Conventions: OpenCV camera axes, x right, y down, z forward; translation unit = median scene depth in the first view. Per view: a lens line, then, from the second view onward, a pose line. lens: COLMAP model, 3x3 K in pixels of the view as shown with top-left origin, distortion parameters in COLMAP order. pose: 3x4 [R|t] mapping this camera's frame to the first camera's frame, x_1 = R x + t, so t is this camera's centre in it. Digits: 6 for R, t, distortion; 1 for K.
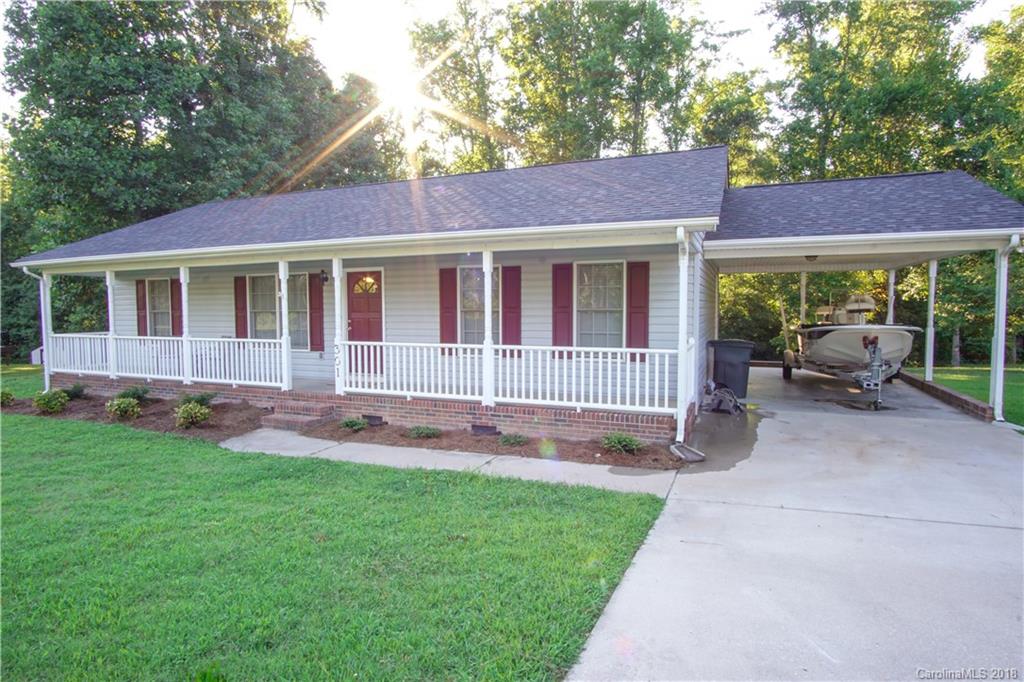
lens RADIAL K [[550.5, 0, 512.0], [0, 550.5, 341.0], [0, 0, 1]] dist [-0.030733, 0.000609]
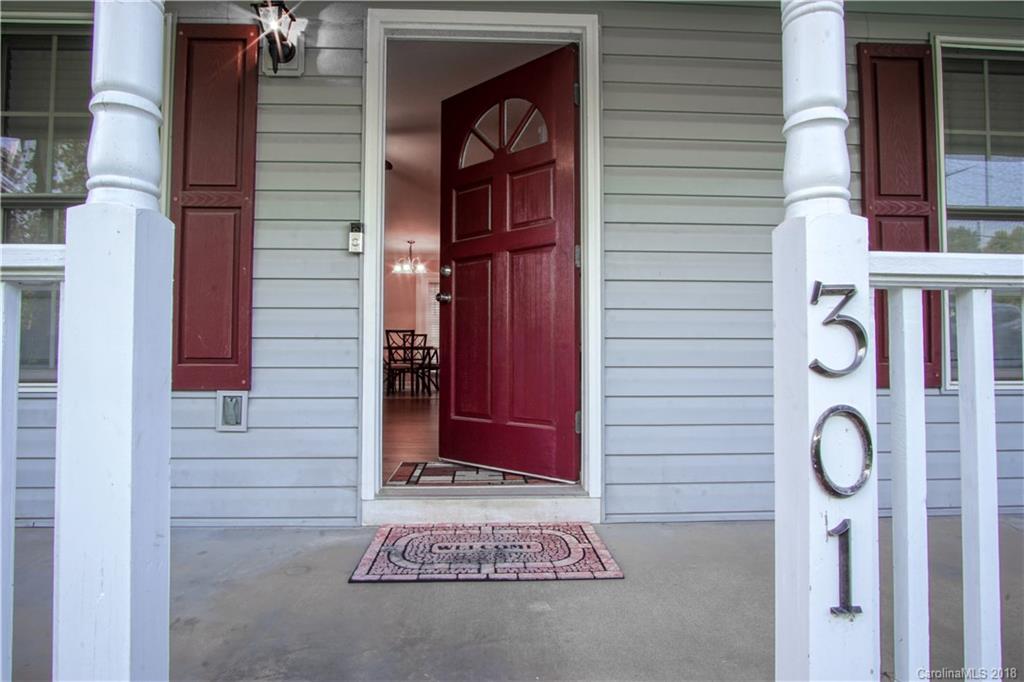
lens RADIAL K [[550.5, 0, 512.0], [0, 550.5, 341.0], [0, 0, 1]] dist [-0.030733, 0.000609]
pose [[0.912024, 0.019175, 0.409688, -0.392785], [0.017808, 0.996113, -0.086264, 0.023391], [-0.409750, 0.085971, 0.908138, 0.895660]]
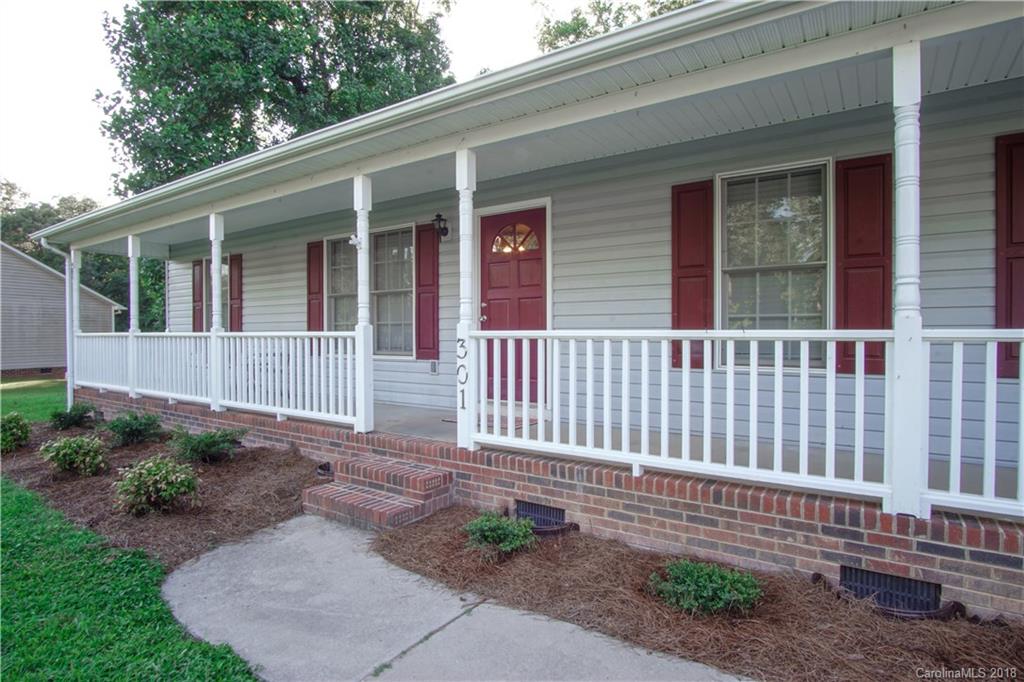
lens RADIAL K [[550.5, 0, 512.0], [0, 550.5, 341.0], [0, 0, 1]] dist [-0.030733, 0.000609]
pose [[0.977323, 0.005415, -0.211684, -0.173416], [-0.015132, 0.998903, -0.044310, 0.027502], [0.211212, 0.046509, 0.976333, 0.536943]]
